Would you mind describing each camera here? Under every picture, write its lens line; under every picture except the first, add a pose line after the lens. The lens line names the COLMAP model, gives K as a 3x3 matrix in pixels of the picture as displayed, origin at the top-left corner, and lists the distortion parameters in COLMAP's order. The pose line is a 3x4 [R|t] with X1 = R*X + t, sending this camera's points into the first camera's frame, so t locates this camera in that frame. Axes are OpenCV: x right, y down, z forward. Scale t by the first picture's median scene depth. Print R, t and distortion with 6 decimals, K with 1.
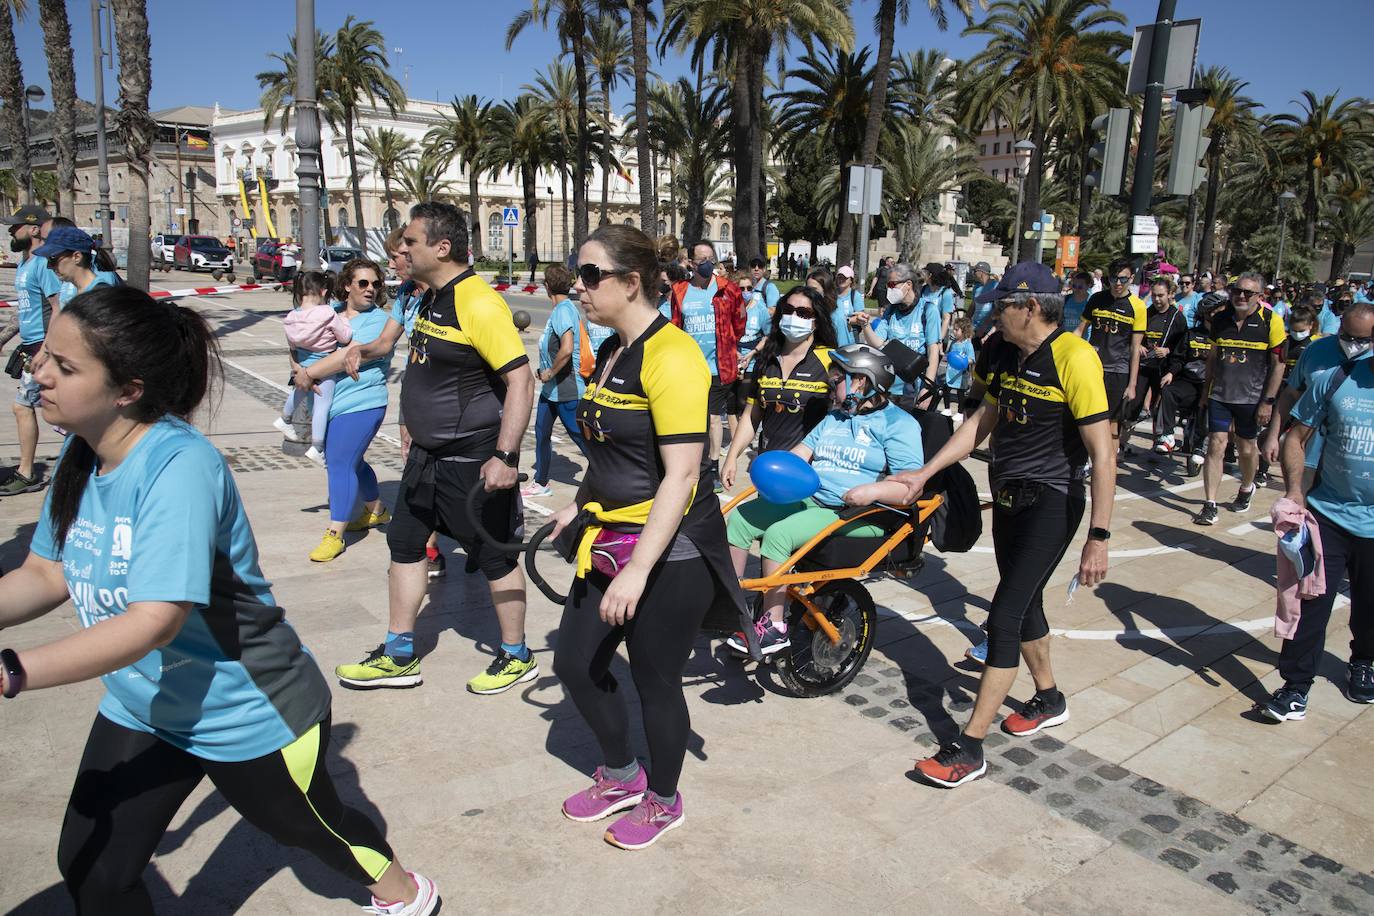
lens RADIAL K [[950.0, 0, 683.9], [0, 950.0, 456.8], [0, 0, 1]] dist [-0.087509, 0.037440]
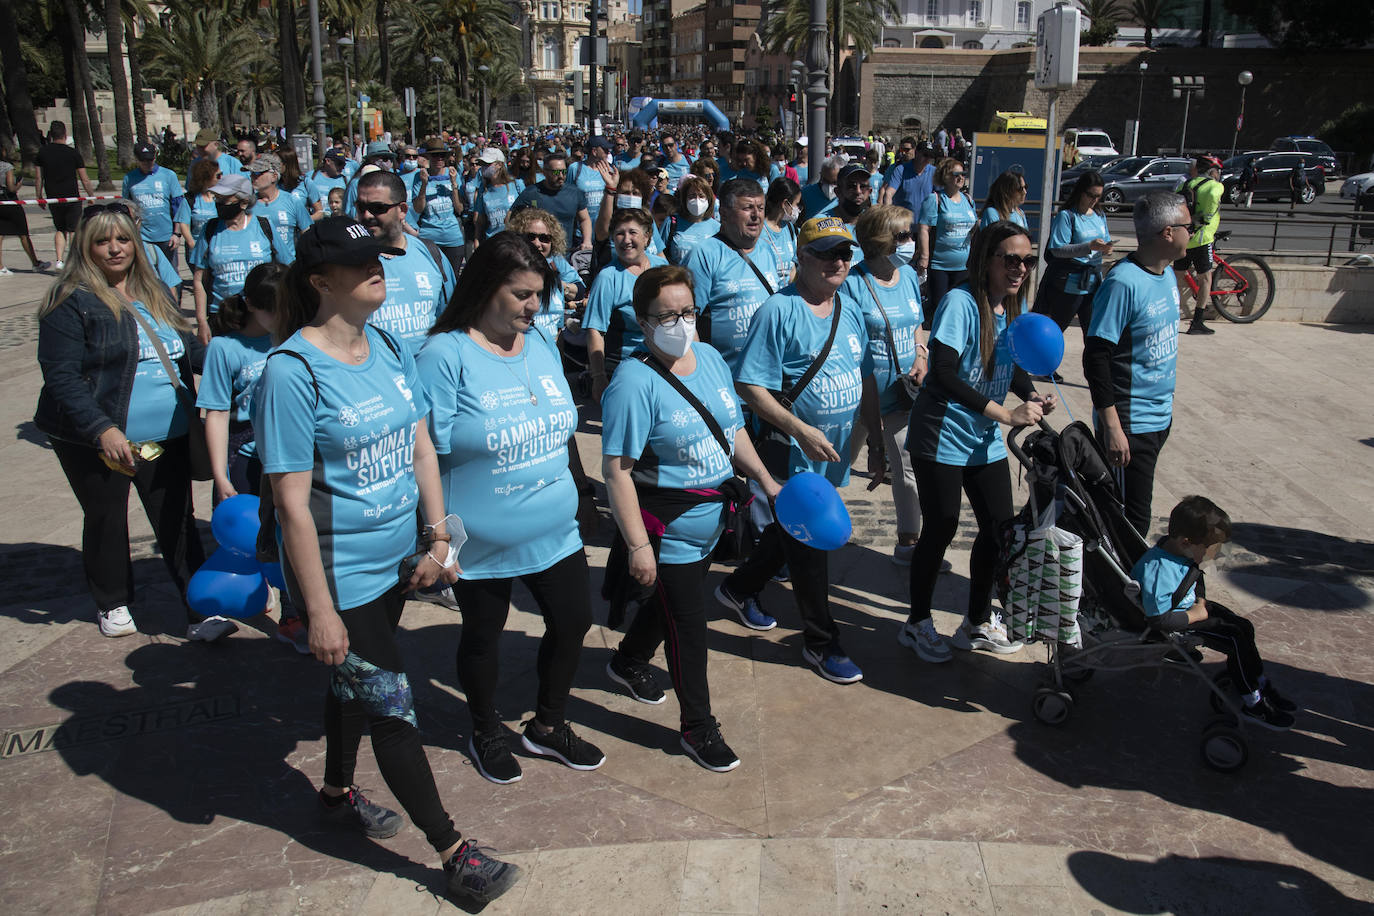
lens RADIAL K [[1095.7, 0, 755.2], [0, 1095.7, 396.7], [0, 0, 1]] dist [-0.061956, 0.048176]
pose [[0.620200, -0.216180, 0.754068, -0.231156], [0.177531, 0.975017, 0.133508, 0.019062], [-0.764091, 0.051069, 0.643084, -0.164401]]
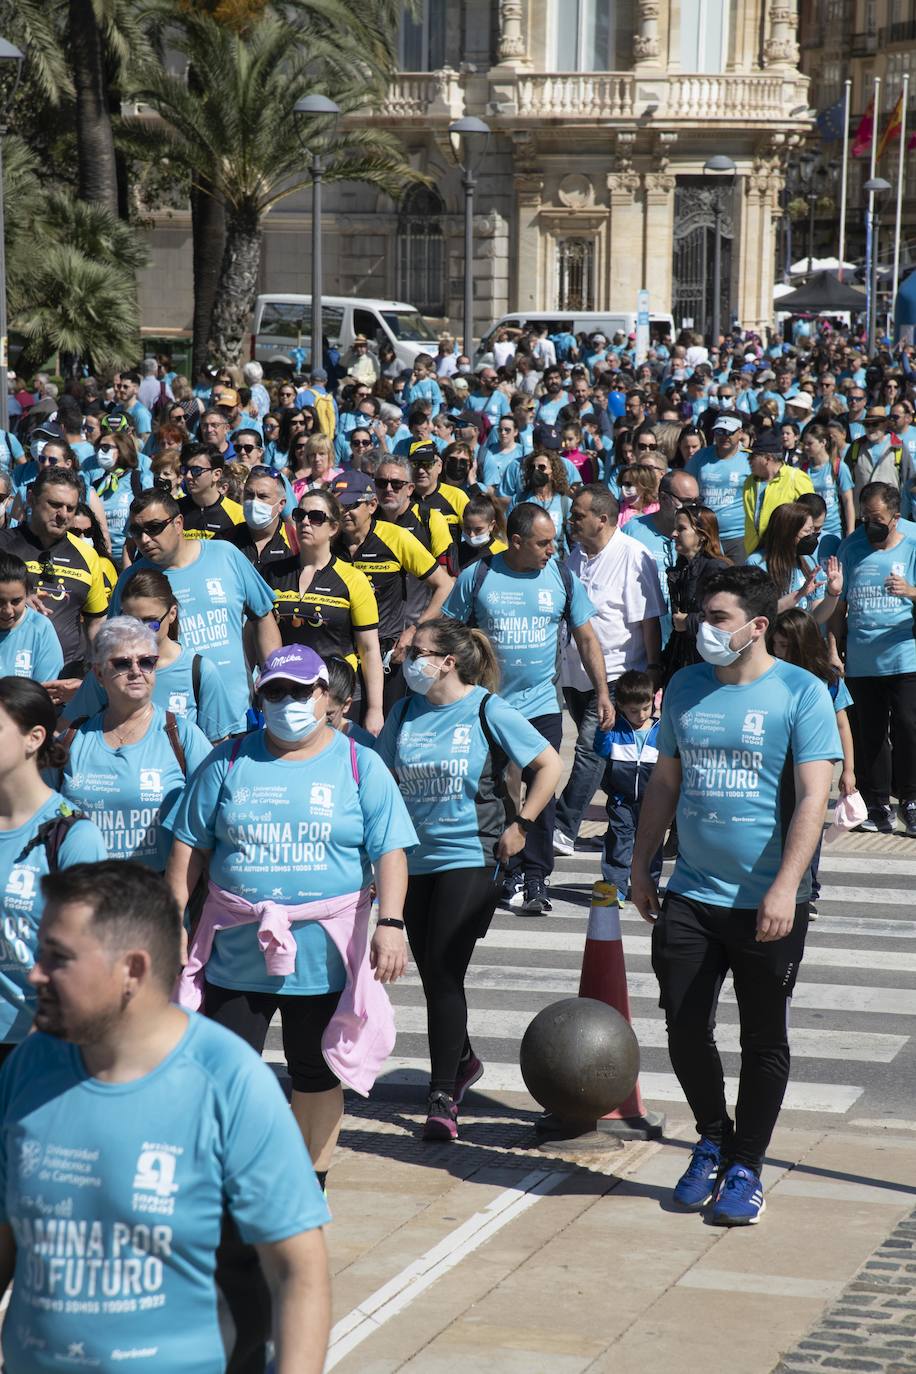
lens RADIAL K [[3129.5, 0, 450.3], [0, 3129.5, 679.5], [0, 0, 1]] dist [0.474813, 0.000000]
pose [[0.794183, -0.094370, 0.600306, 0.348673], [0.145638, 0.988636, -0.037256, -0.081151], [-0.589969, 0.117016, 0.798902, 0.415510]]
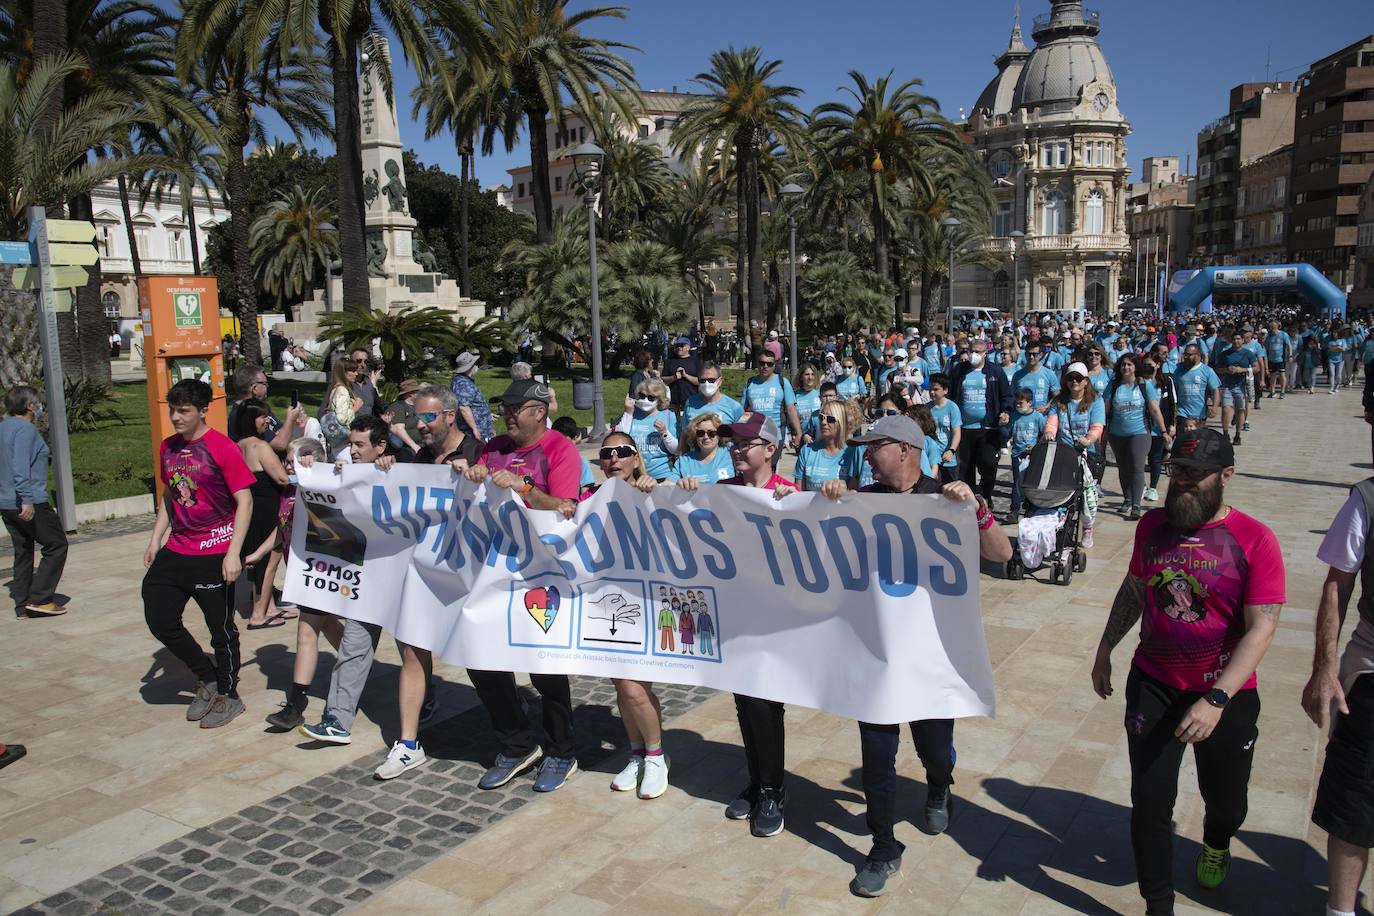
lens RADIAL K [[1095.7, 0, 665.7], [0, 1095.7, 460.2], [0, 0, 1]] dist [-0.061956, 0.048176]
pose [[0.937703, -0.095552, 0.334040, 0.218033], [0.122351, 0.990667, -0.060079, -0.054165], [-0.325182, 0.097206, 0.940642, 0.252954]]
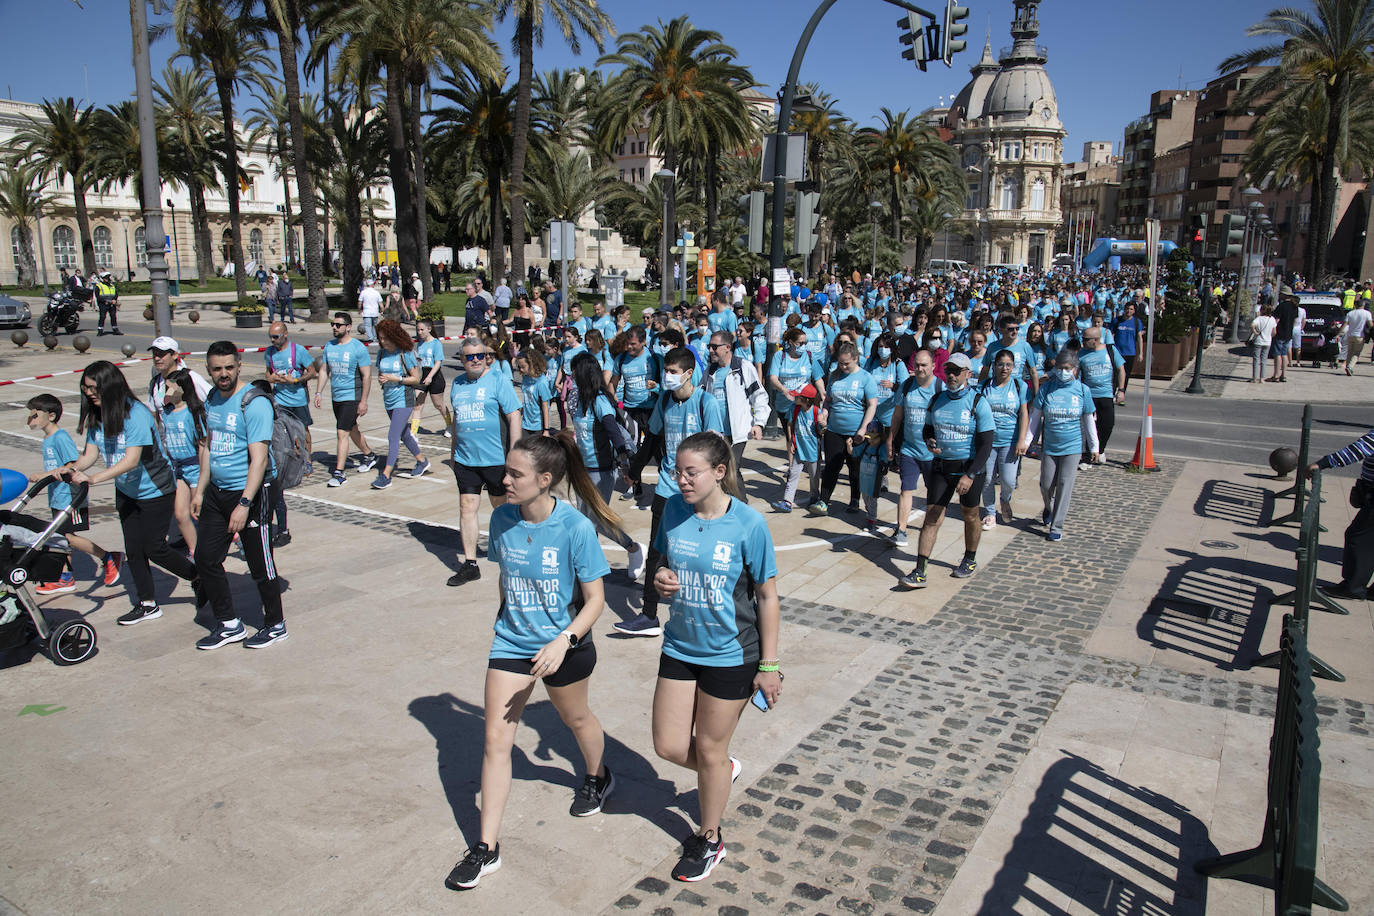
lens RADIAL K [[983.8, 0, 670.6], [0, 983.8, 445.0], [0, 0, 1]] dist [-0.078657, 0.032851]
pose [[0.935227, -0.089461, 0.342559, -0.032546], [0.094620, 0.995512, 0.001658, -0.001813], [-0.341170, 0.030862, 0.939495, -0.056411]]
